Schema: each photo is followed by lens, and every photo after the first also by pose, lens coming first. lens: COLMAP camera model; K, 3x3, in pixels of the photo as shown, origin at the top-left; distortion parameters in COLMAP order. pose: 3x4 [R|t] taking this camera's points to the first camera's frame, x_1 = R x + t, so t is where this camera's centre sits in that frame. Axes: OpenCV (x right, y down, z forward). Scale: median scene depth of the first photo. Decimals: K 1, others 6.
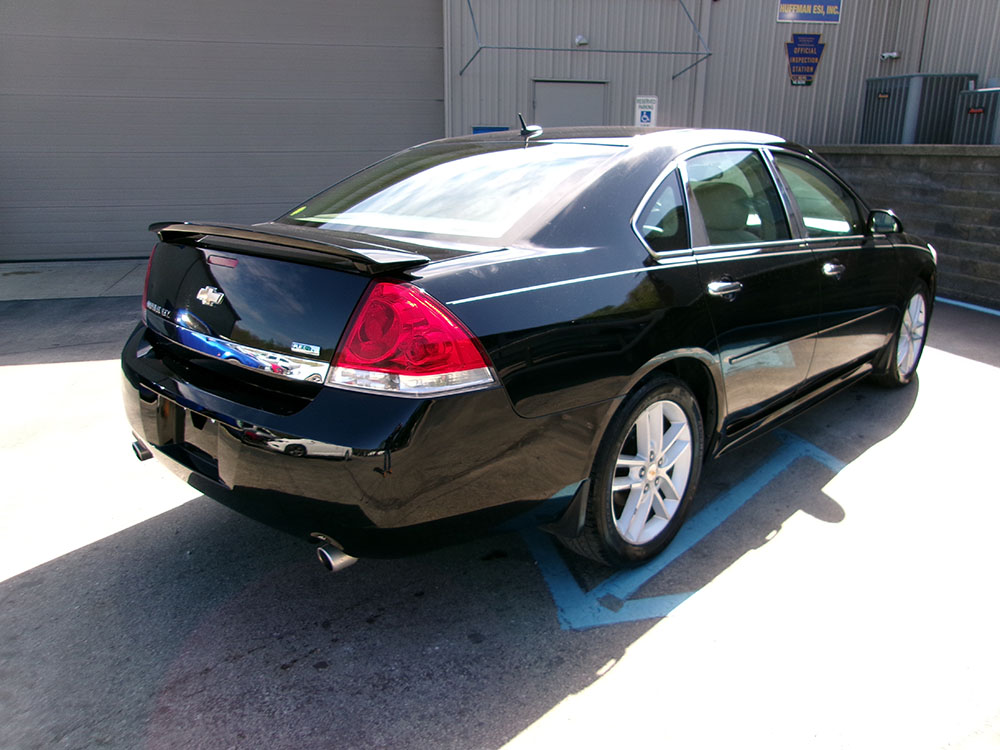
lens RADIAL K [[781.9, 0, 501.6], [0, 781.9, 376.5], [0, 0, 1]] dist [-0.007487, 0.032198]
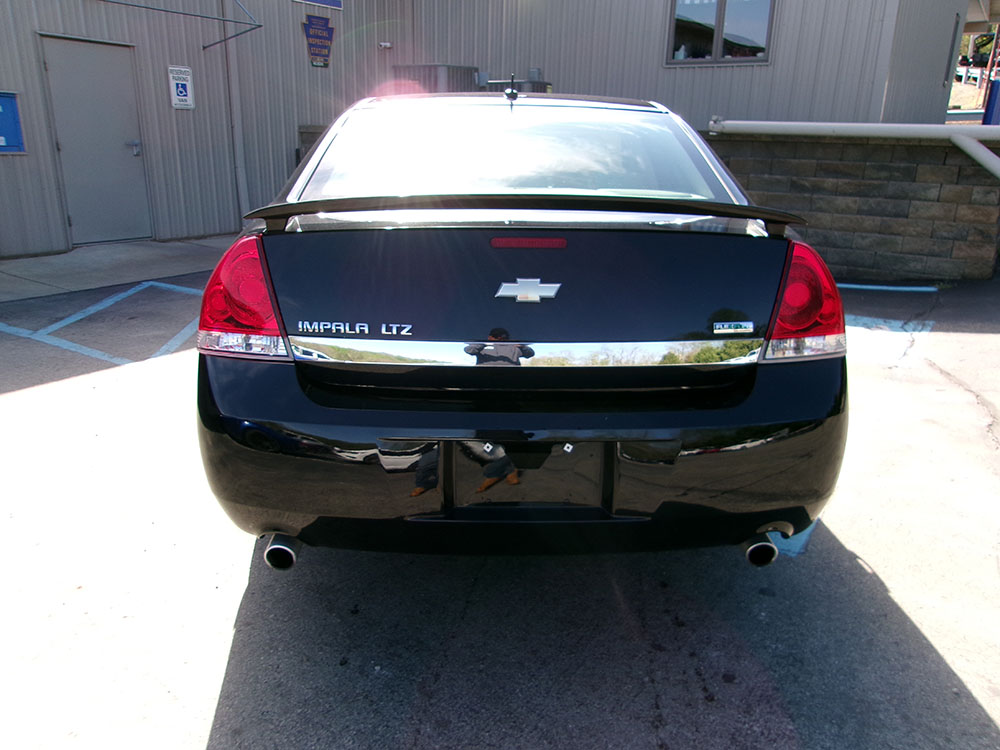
lens RADIAL K [[781.9, 0, 501.9], [0, 781.9, 379.2], [0, 0, 1]] dist [-0.007487, 0.032198]
pose [[0.714369, -0.198936, 0.670897, -0.221342], [0.185704, 0.978257, 0.092338, -0.023138], [-0.674679, 0.058625, 0.735780, 0.114084]]
